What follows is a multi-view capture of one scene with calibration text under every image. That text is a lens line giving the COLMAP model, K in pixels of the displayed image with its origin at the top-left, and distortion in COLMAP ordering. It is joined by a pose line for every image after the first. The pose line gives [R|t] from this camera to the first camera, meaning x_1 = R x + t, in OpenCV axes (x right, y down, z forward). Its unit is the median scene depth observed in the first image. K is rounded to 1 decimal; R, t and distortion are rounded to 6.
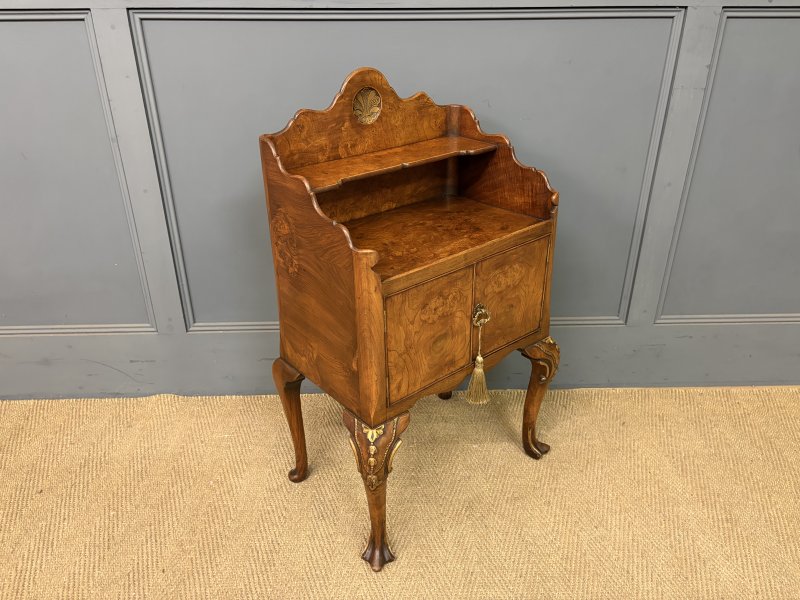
lens RADIAL K [[613.8, 0, 399.2], [0, 613.8, 304.5], [0, 0, 1]] dist [0.053290, -0.072895]
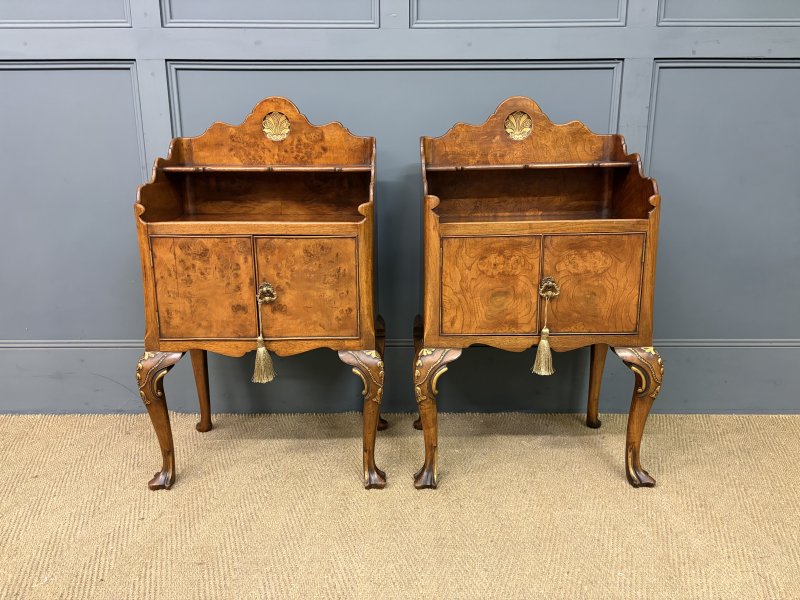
lens RADIAL K [[613.8, 0, 398.2], [0, 613.8, 298.7], [0, 0, 1]] dist [0.053290, -0.072895]
pose [[0.767333, 0.145950, -0.624418, 0.598665], [-0.291568, 0.946685, -0.137026, 0.258362], [0.571128, 0.287205, 0.768977, -0.013277]]
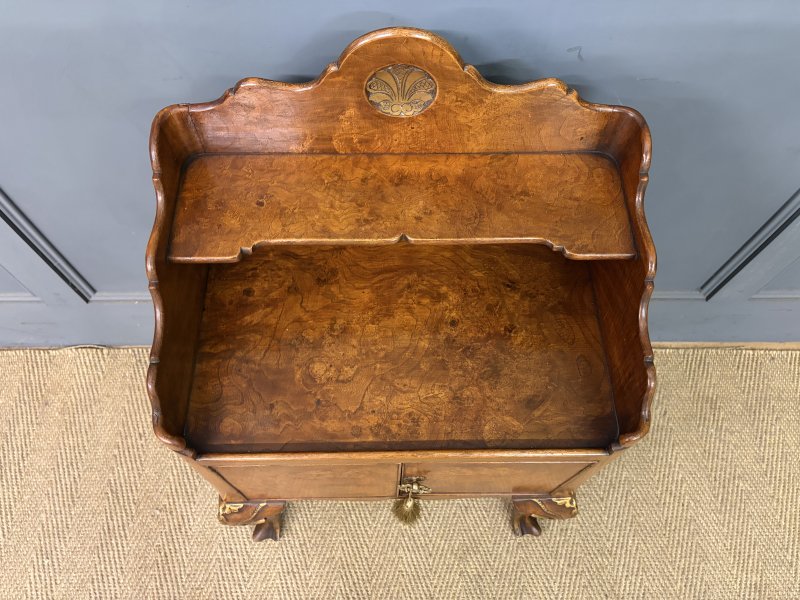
lens RADIAL K [[613.8, 0, 397.7], [0, 613.8, 301.6], [0, 0, 1]] dist [0.053290, -0.072895]
pose [[0.773222, 0.577084, -0.262873, 0.171990], [-0.306372, 0.702907, 0.641917, -0.517003], [0.555215, -0.415807, 0.720306, 0.569111]]
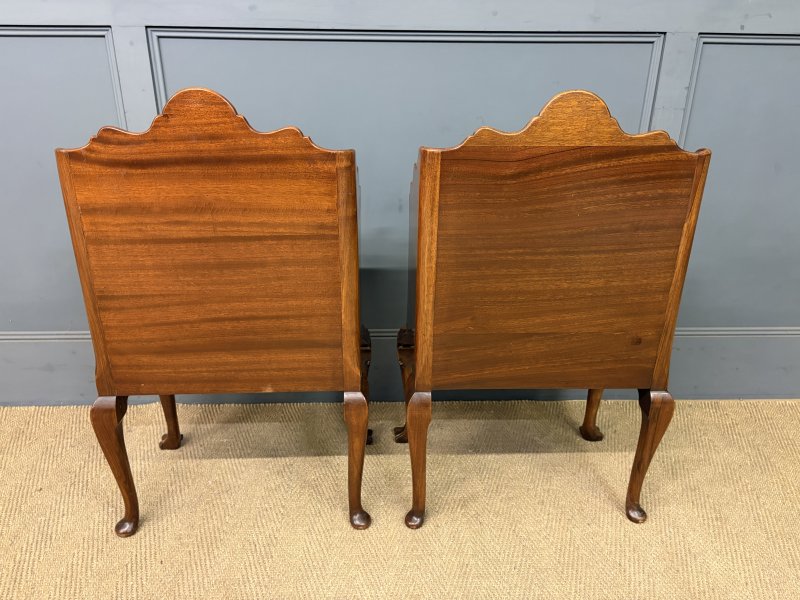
lens RADIAL K [[613.8, 0, 397.7], [0, 613.8, 303.1], [0, 0, 1]] dist [0.053290, -0.072895]
pose [[0.790043, 0.246240, -0.561425, 0.456950], [-0.289538, 0.957087, 0.012335, 0.082002], [0.540370, 0.152809, 0.827436, -0.044649]]
